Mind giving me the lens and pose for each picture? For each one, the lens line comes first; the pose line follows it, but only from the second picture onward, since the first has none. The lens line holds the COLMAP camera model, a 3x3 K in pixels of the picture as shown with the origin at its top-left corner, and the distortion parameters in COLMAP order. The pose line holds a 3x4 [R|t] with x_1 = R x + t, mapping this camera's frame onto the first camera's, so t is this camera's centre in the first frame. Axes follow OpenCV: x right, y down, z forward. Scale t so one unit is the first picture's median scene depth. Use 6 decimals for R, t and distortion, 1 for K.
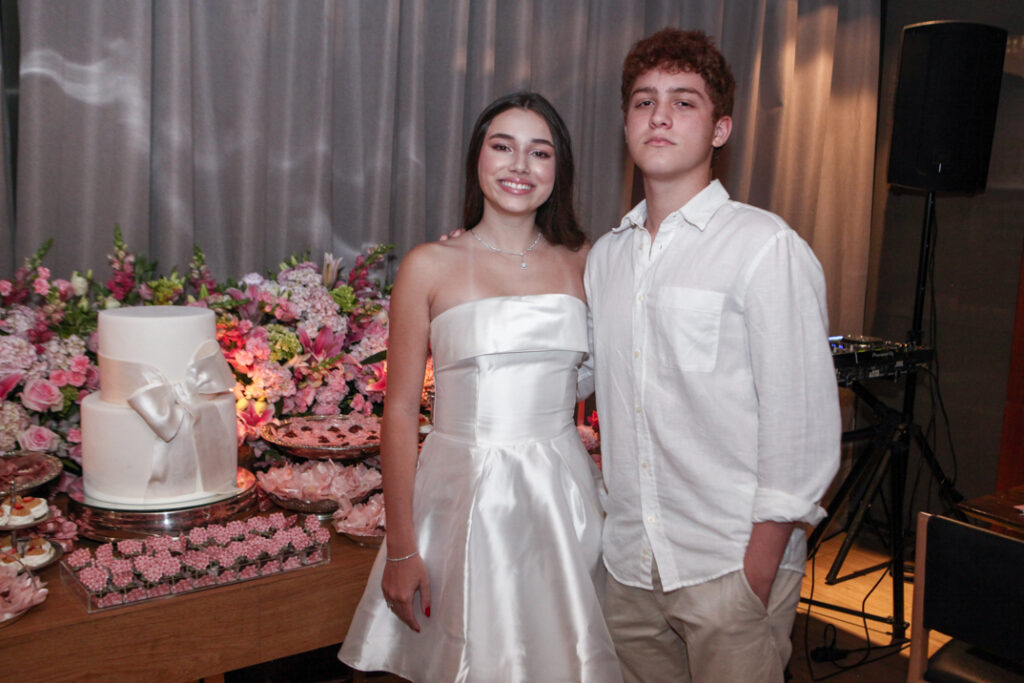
lens RADIAL K [[1037.6, 0, 557.6], [0, 1037.6, 338.7], [0, 0, 1]] dist [-0.018130, 0.000000]
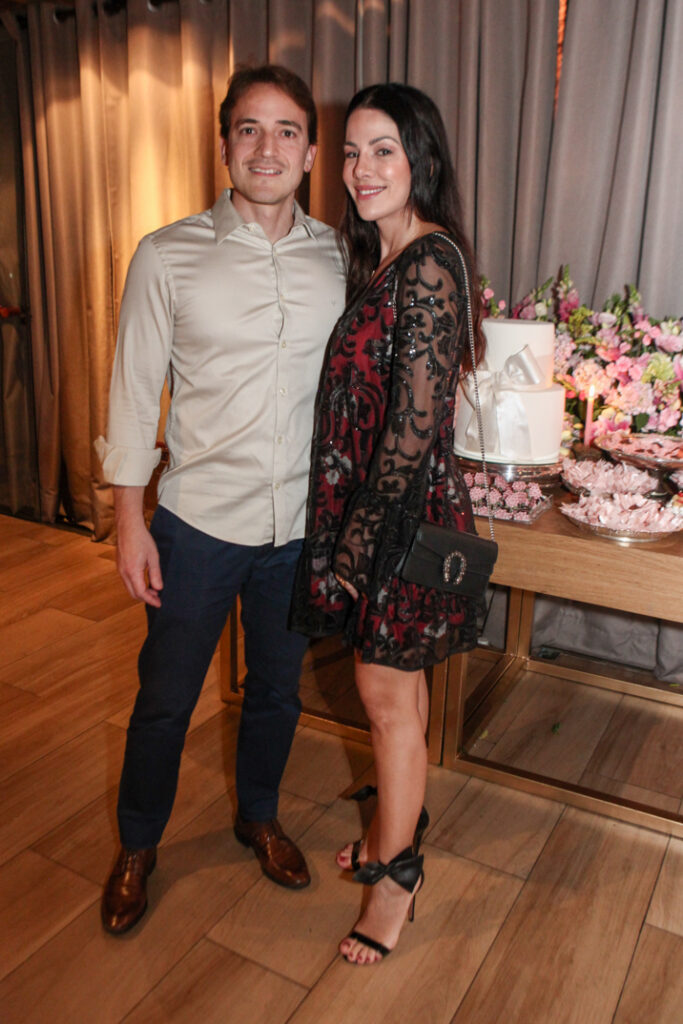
lens RADIAL K [[902.0, 0, 324.6], [0, 902.0, 468.8], [0, 0, 1]] dist [-0.082418, 0.035569]
pose [[0.376609, 0.196378, -0.905318, 0.516837], [-0.148666, 0.977418, 0.150173, 0.018730], [0.914365, 0.078033, 0.397299, 0.262344]]
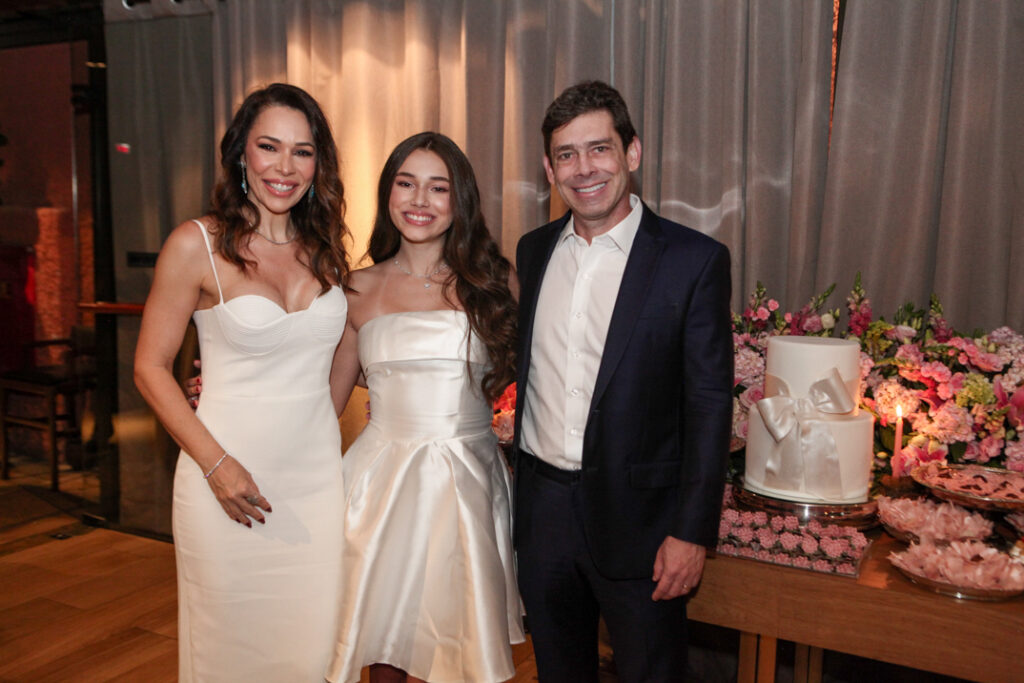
lens RADIAL K [[1015.4, 0, 515.9], [0, 1015.4, 340.2], [0, 0, 1]] dist [-0.033724, 0.000000]
pose [[0.403726, 0.083248, -0.911085, 0.454709], [-0.150048, 0.988392, 0.023821, -0.001477], [0.902492, 0.127090, 0.411530, 0.164292]]
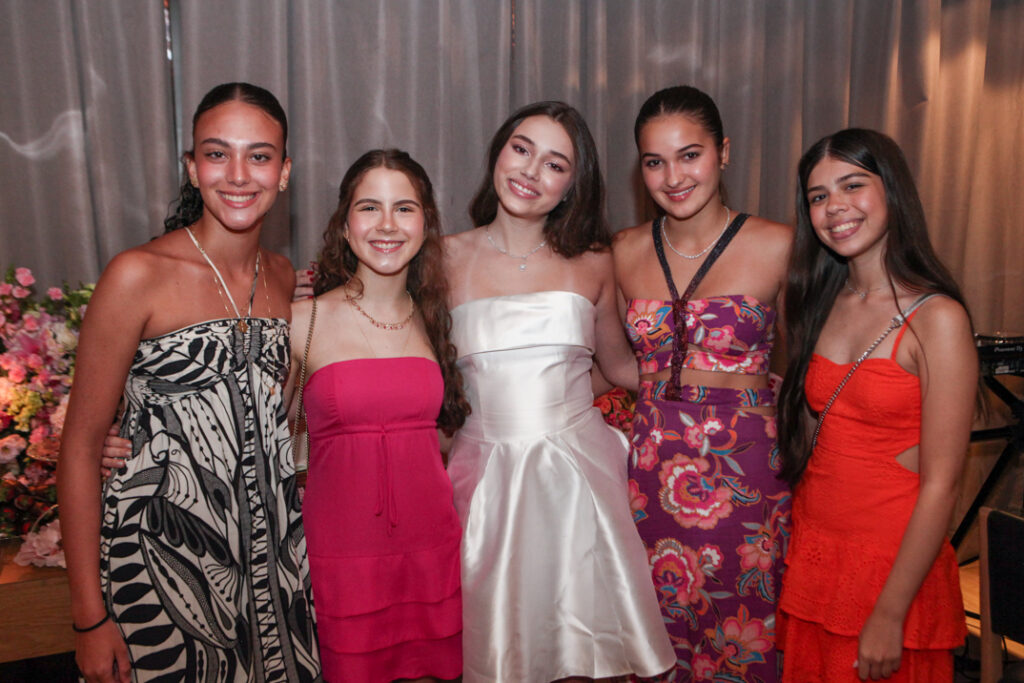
lens RADIAL K [[971.4, 0, 532.2], [0, 971.4, 339.8], [0, 0, 1]] dist [-0.012546, 0.000000]
pose [[0.959510, -0.009874, -0.281502, 0.182966], [0.005270, 0.999840, -0.017105, 0.024943], [0.281625, 0.014929, 0.959408, 0.029236]]
